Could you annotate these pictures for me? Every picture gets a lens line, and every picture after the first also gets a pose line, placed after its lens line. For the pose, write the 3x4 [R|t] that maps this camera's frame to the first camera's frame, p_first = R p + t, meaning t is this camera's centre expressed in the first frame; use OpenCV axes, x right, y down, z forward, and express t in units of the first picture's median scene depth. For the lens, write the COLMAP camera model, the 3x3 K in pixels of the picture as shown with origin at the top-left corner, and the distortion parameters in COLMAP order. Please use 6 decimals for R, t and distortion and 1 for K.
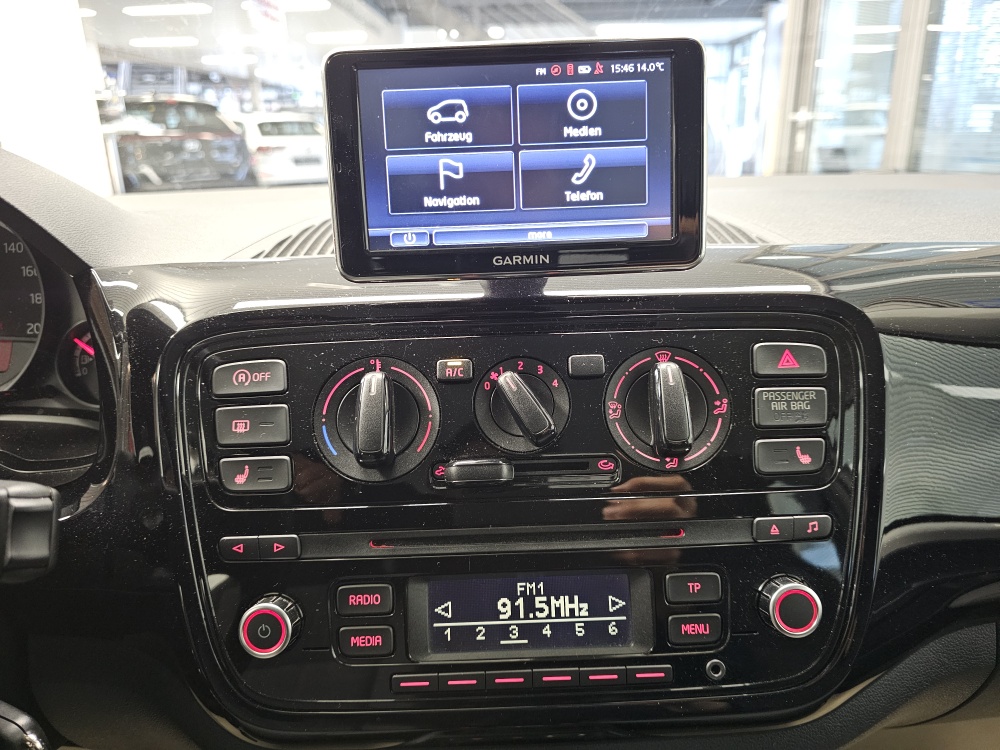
lens RADIAL K [[671.2, 0, 494.6], [0, 671.2, 383.8], [0, 0, 1]] dist [0.018173, -0.024363]
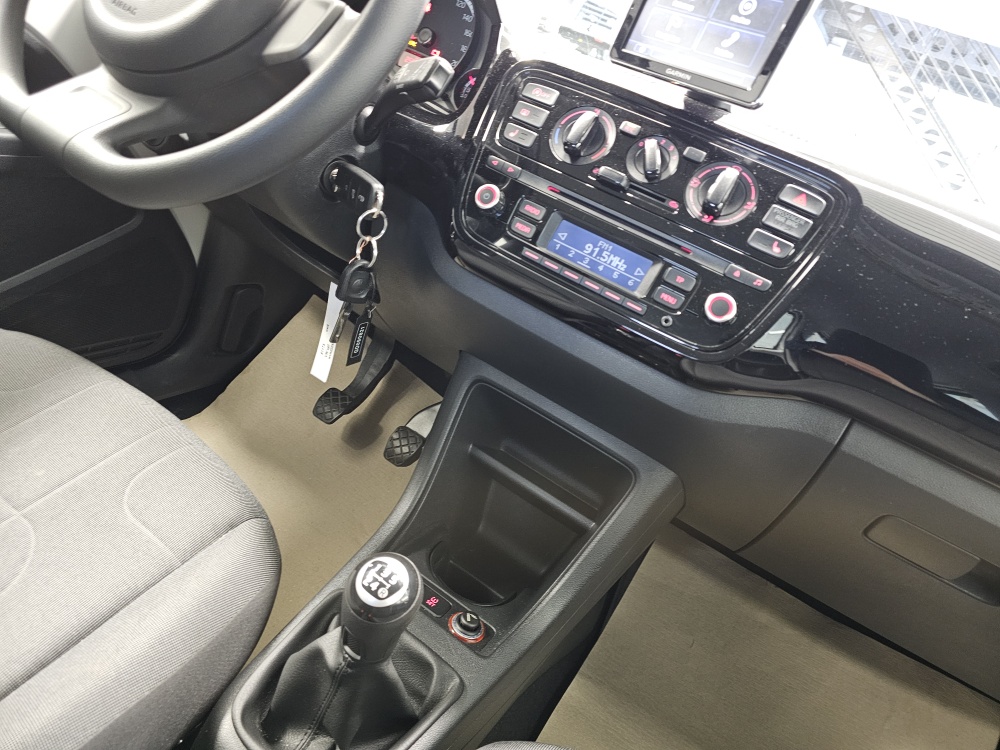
lens RADIAL K [[671.2, 0, 498.8], [0, 671.2, 368.6], [0, 0, 1]] dist [0.018173, -0.024363]
pose [[0.799453, 0.499337, -0.333972, 0.629218], [-0.496391, 0.862216, 0.100892, 0.567181], [0.338335, 0.085122, 0.937168, -0.871059]]
